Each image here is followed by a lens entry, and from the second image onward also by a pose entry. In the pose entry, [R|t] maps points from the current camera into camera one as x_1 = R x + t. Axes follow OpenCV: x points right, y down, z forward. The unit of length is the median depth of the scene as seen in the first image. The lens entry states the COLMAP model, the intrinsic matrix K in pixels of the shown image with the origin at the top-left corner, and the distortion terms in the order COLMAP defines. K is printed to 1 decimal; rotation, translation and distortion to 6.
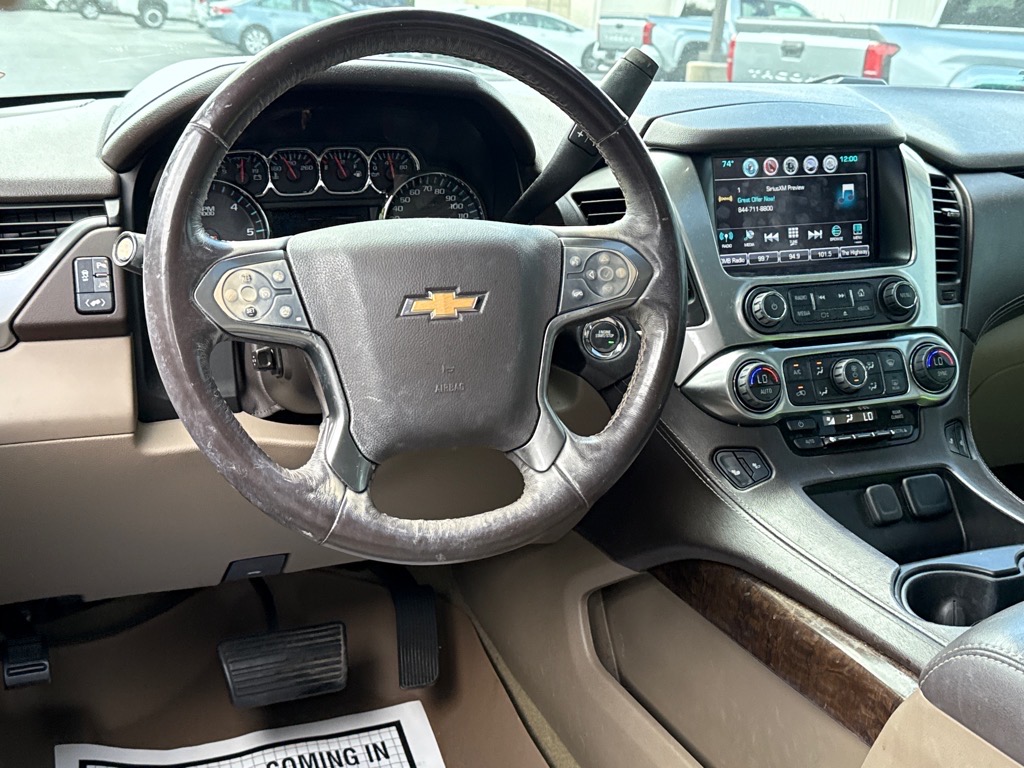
lens RADIAL K [[1258.8, 0, 510.4], [0, 1258.8, 376.4], [0, 0, 1]] dist [0.095860, 0.000000]
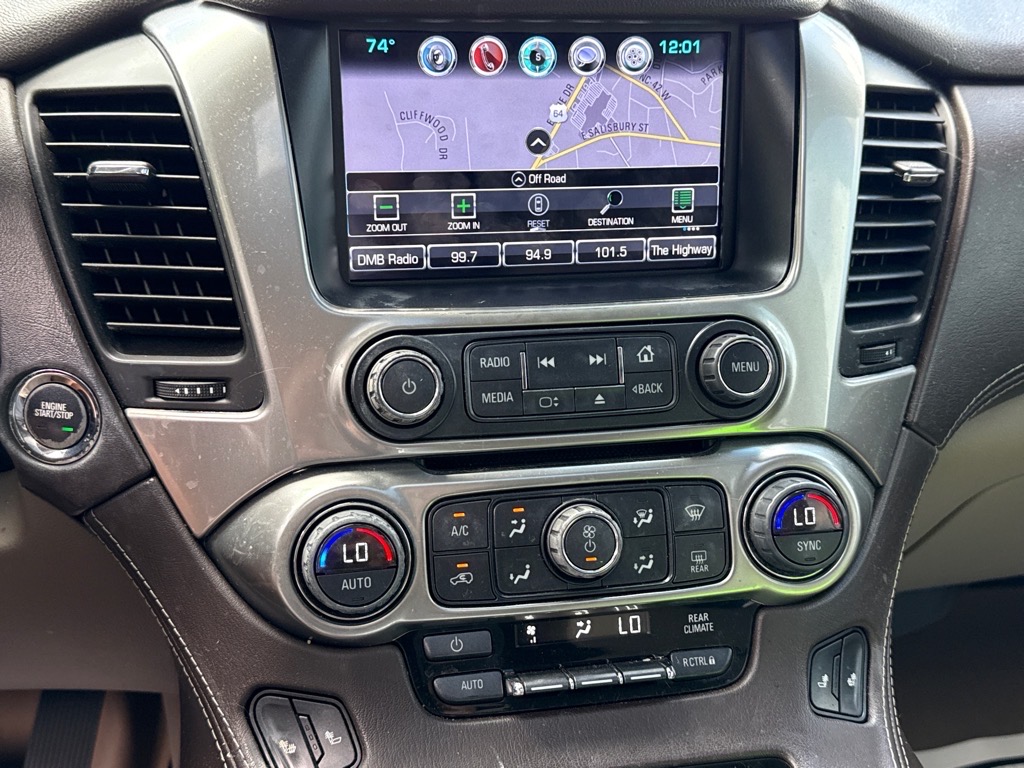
lens RADIAL K [[1205.4, 0, 512.4], [0, 1205.4, 383.1], [0, 0, 1]] dist [0.089613, 0.000000]
pose [[0.984836, 0.087070, -0.150055, 0.291022], [-0.065852, 0.987819, 0.140989, -0.111983], [0.160503, -0.128970, 0.978573, 0.558843]]
